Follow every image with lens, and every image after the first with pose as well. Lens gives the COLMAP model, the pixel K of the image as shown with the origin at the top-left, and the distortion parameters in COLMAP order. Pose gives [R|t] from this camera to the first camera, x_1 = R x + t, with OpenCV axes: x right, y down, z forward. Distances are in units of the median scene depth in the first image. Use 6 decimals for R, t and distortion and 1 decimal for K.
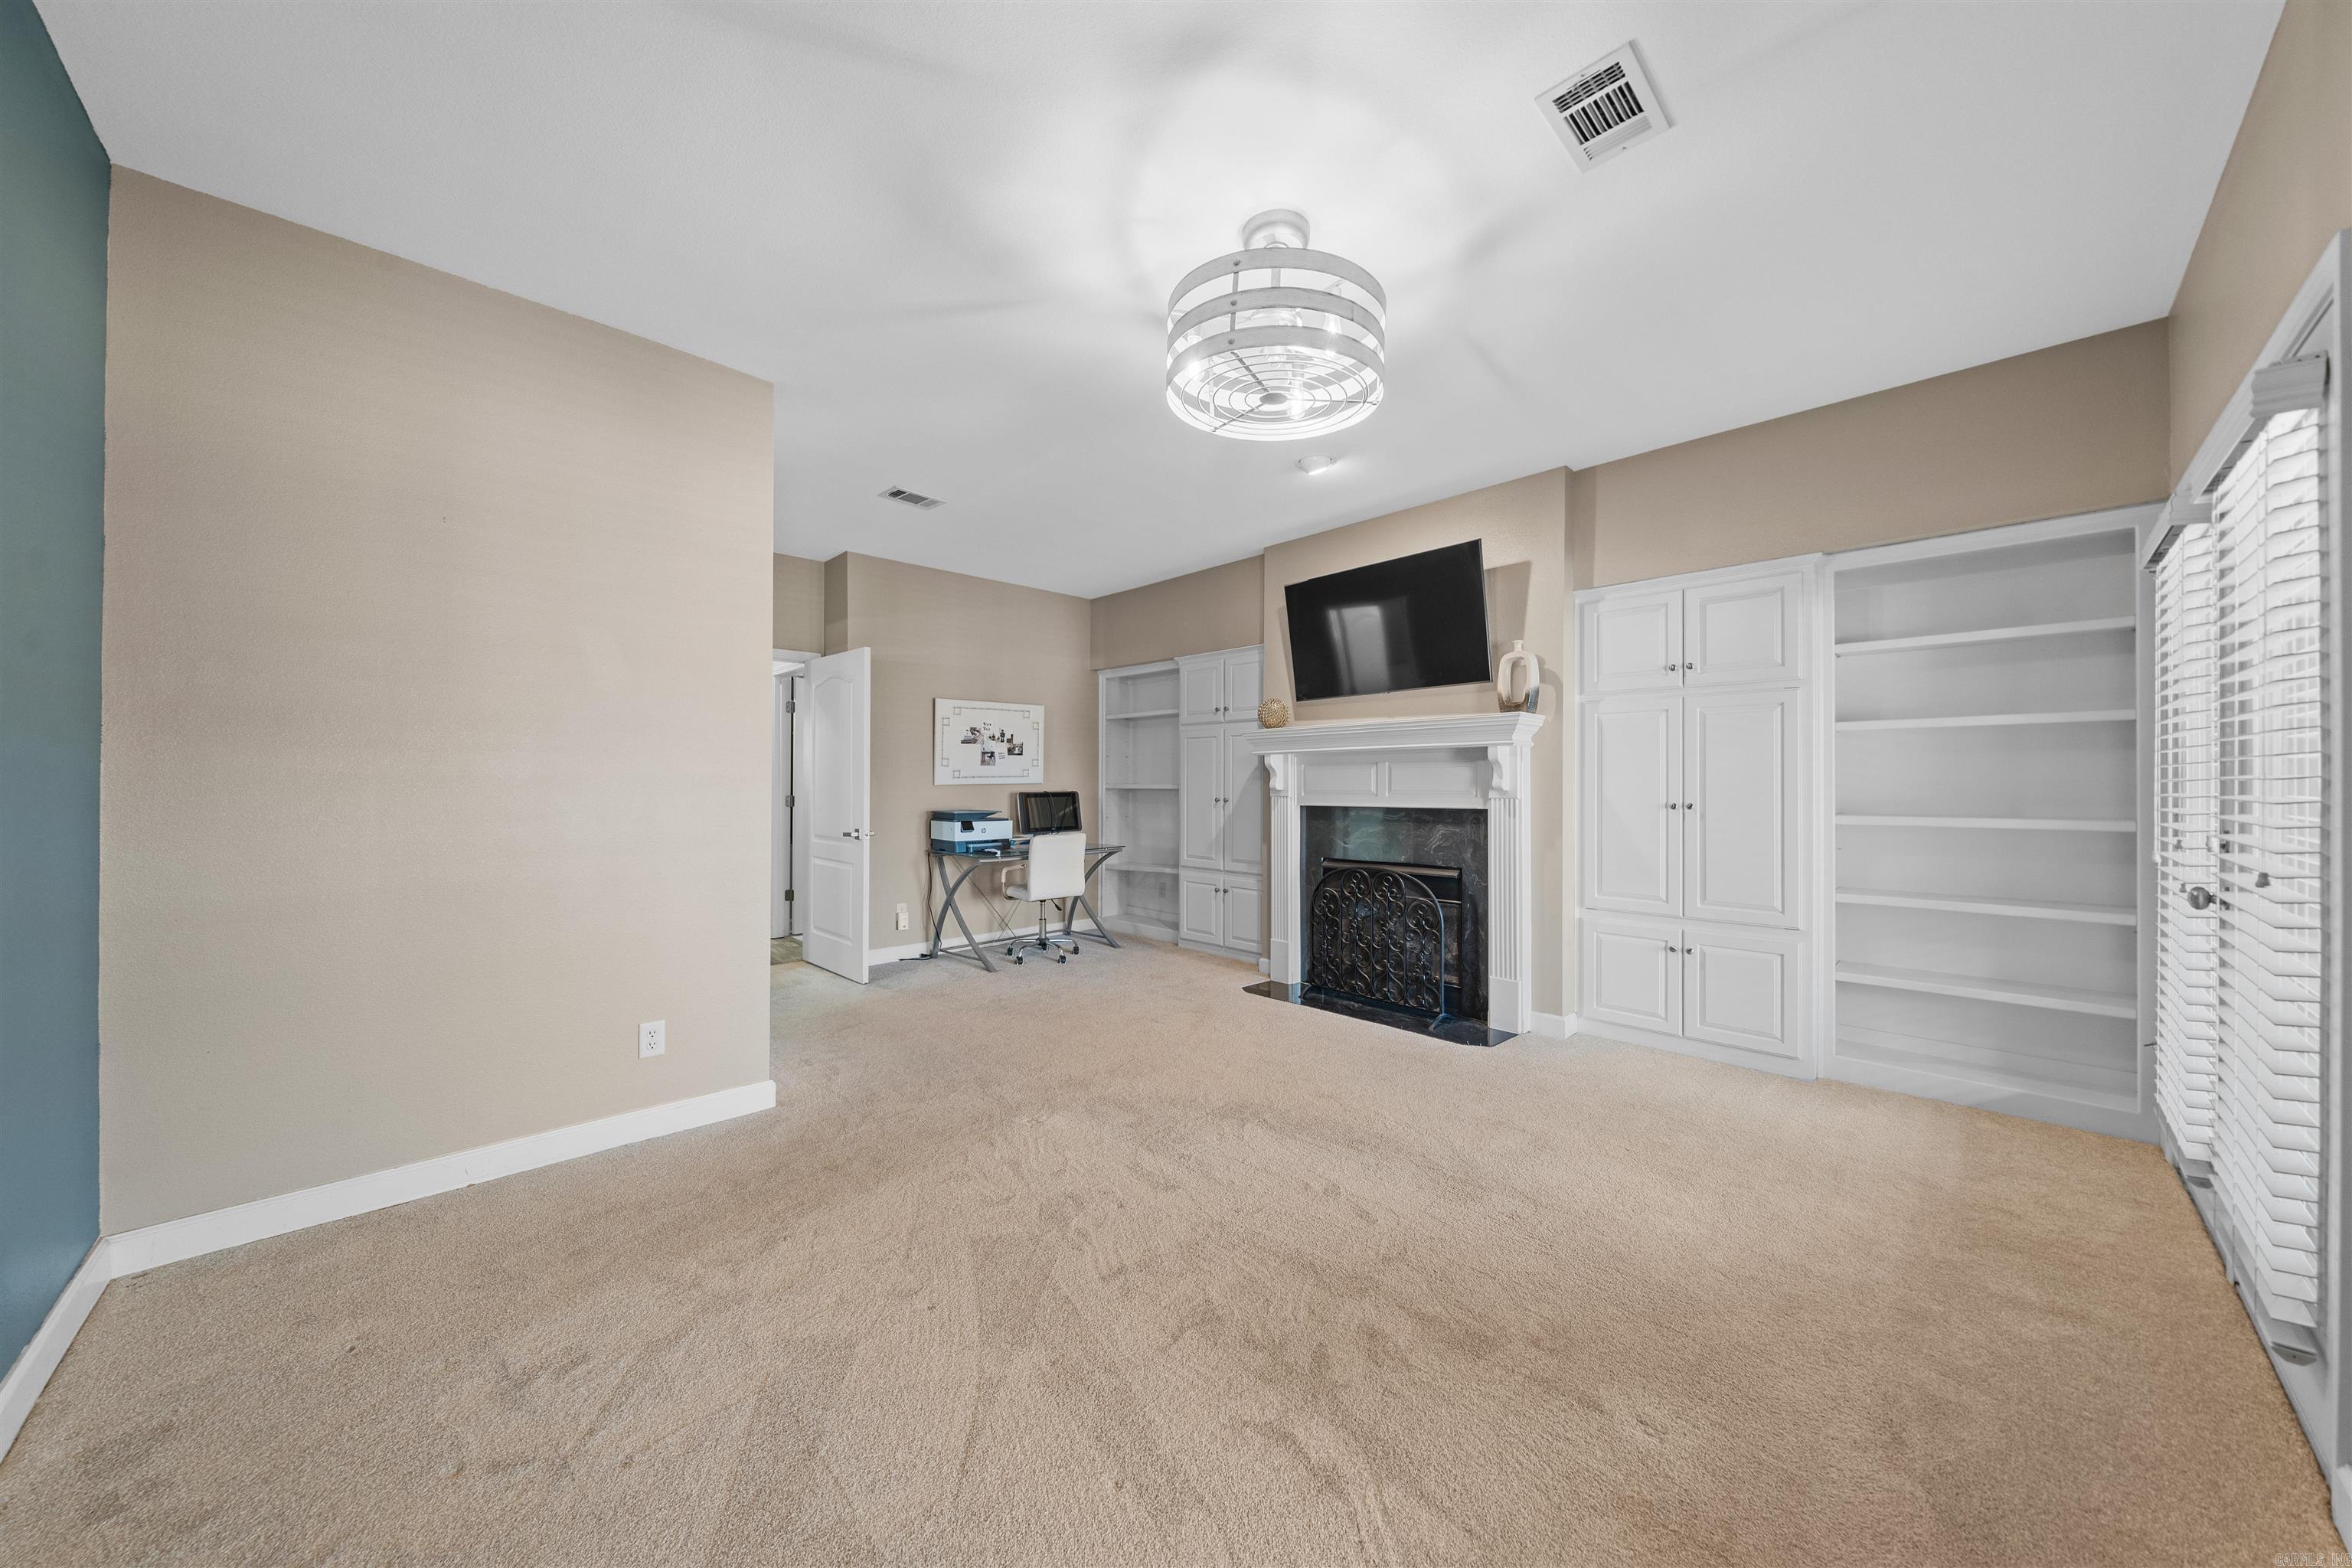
lens RADIAL K [[804.6, 0, 1173.3], [0, 804.6, 778.5], [0, 0, 1]] dist [-0.007047, -0.000065]
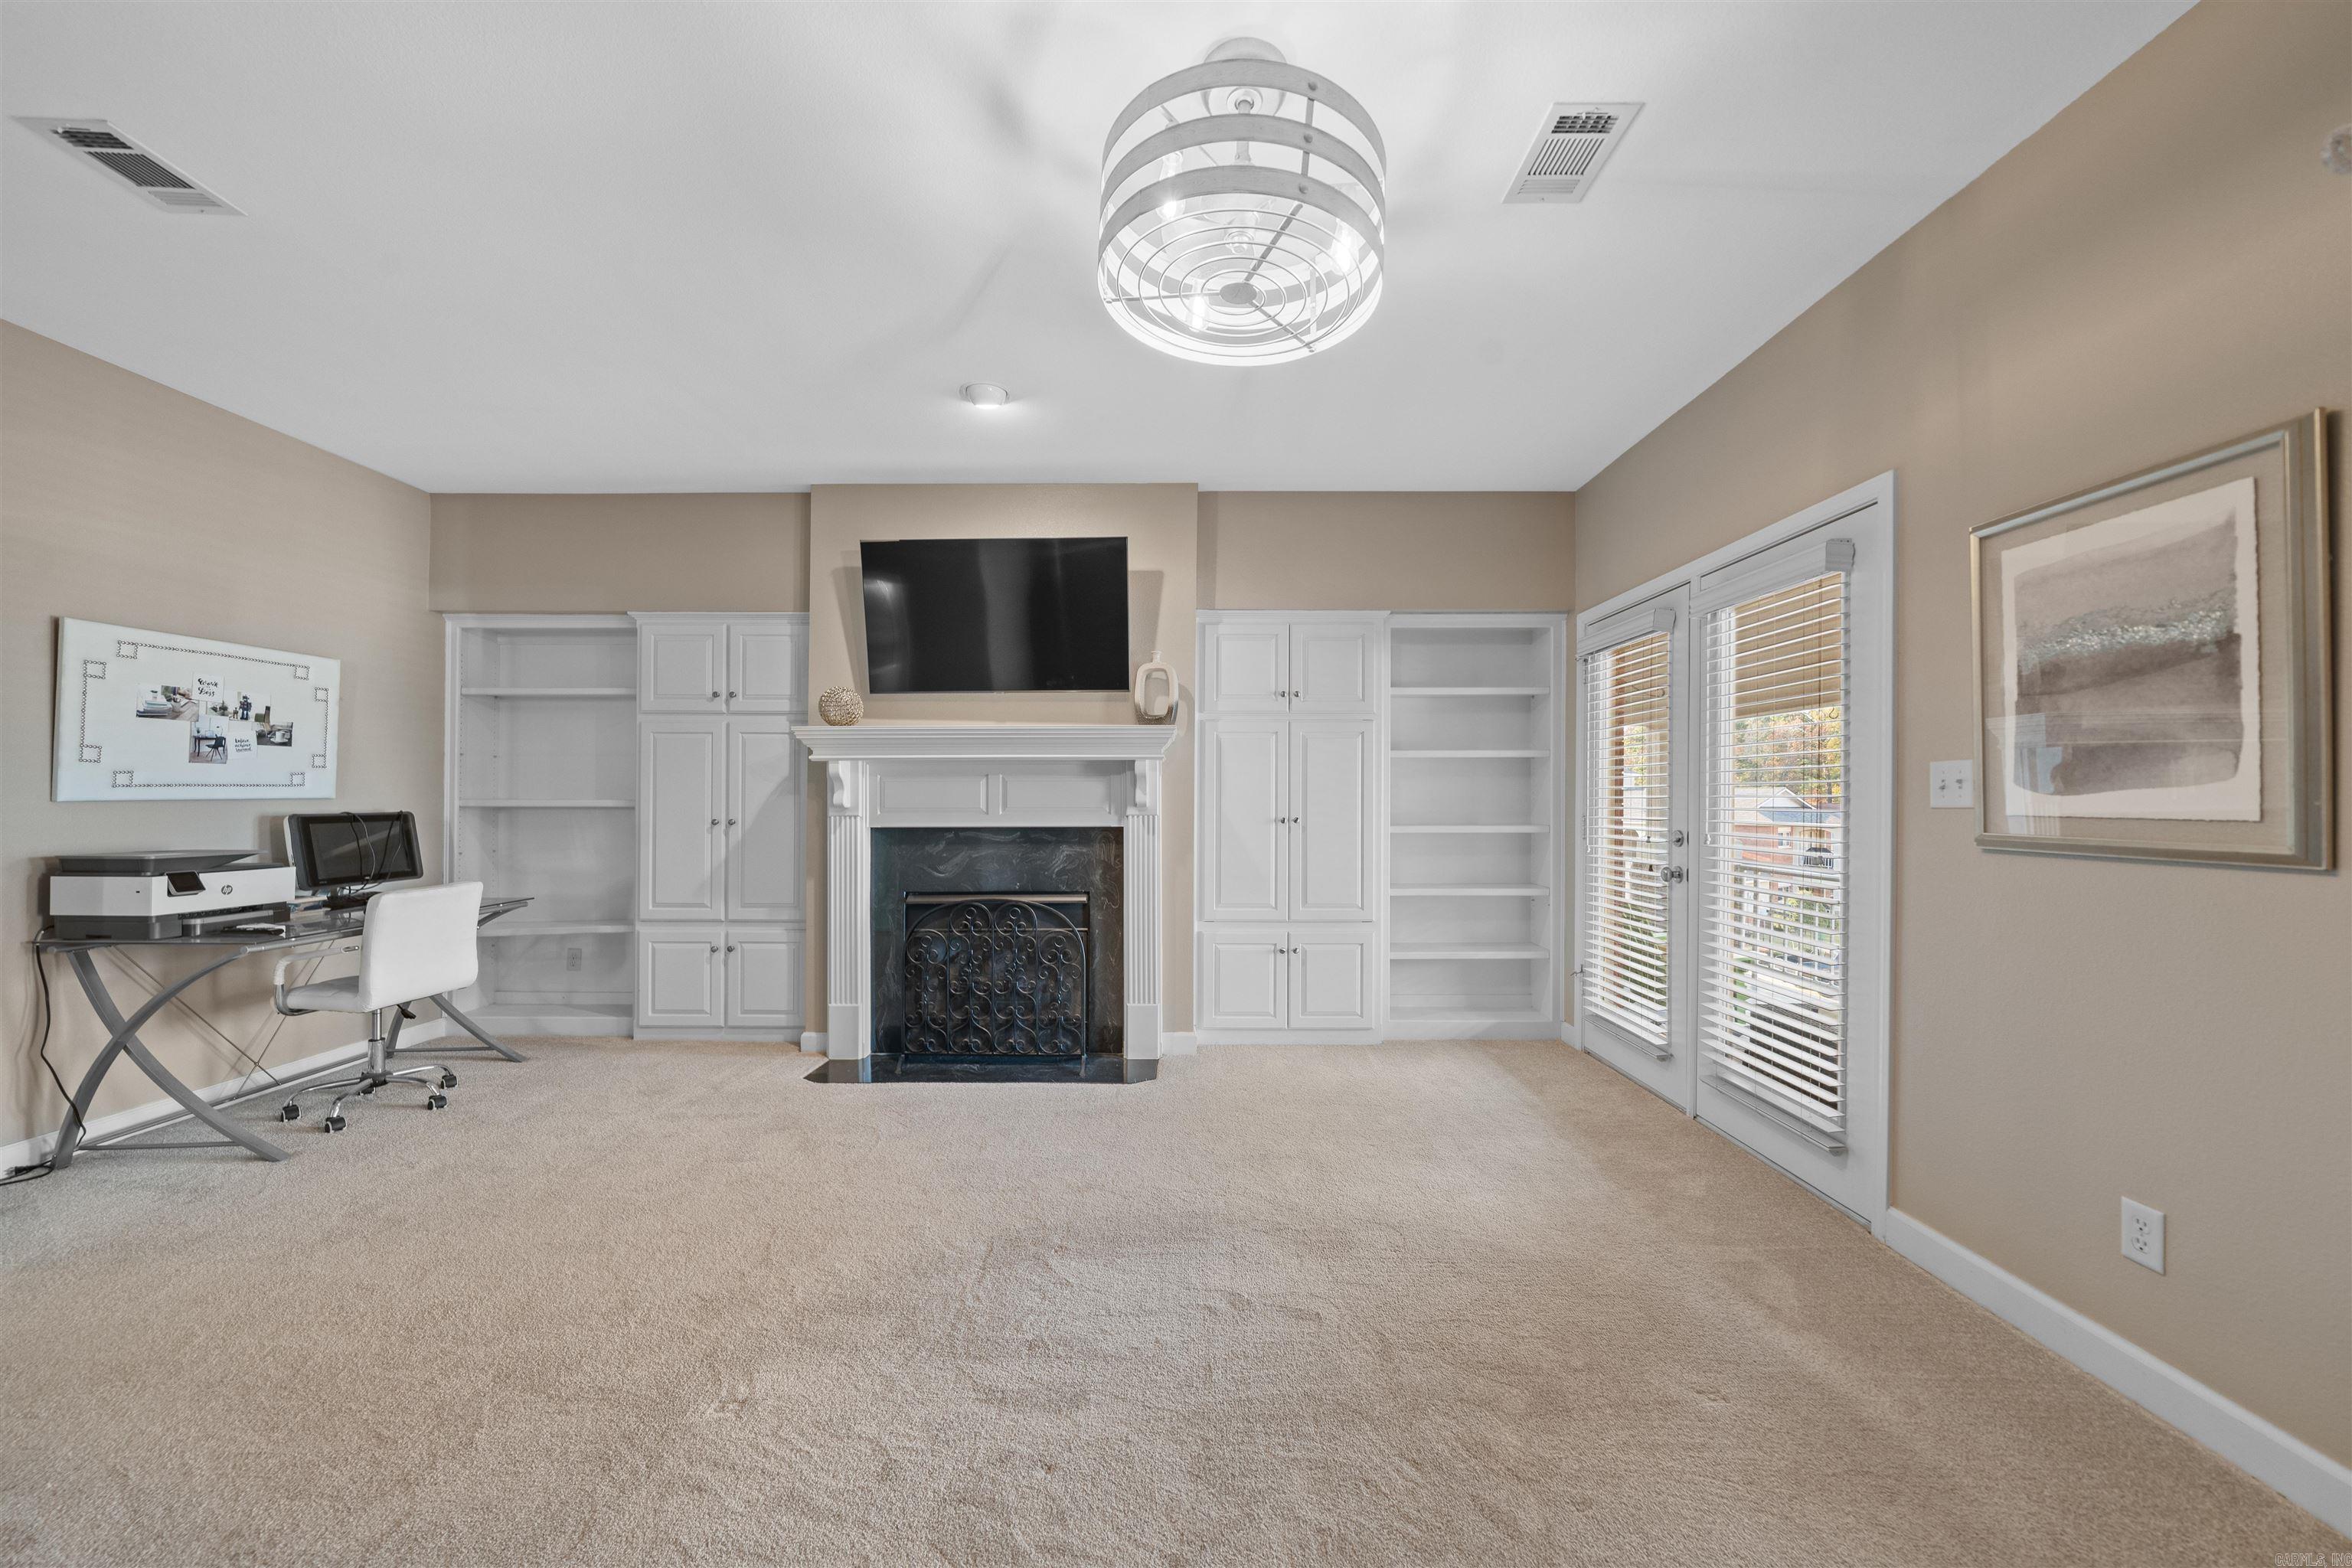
lens RADIAL K [[840.5, 0, 1177.6], [0, 840.5, 796.2], [0, 0, 1]] dist [-0.003275, -0.000168]
pose [[0.699573, 0.004688, 0.714546, -0.264295], [-0.006023, 0.999982, -0.000664, 0.002630], [-0.714536, -0.003839, 0.699589, 0.264841]]
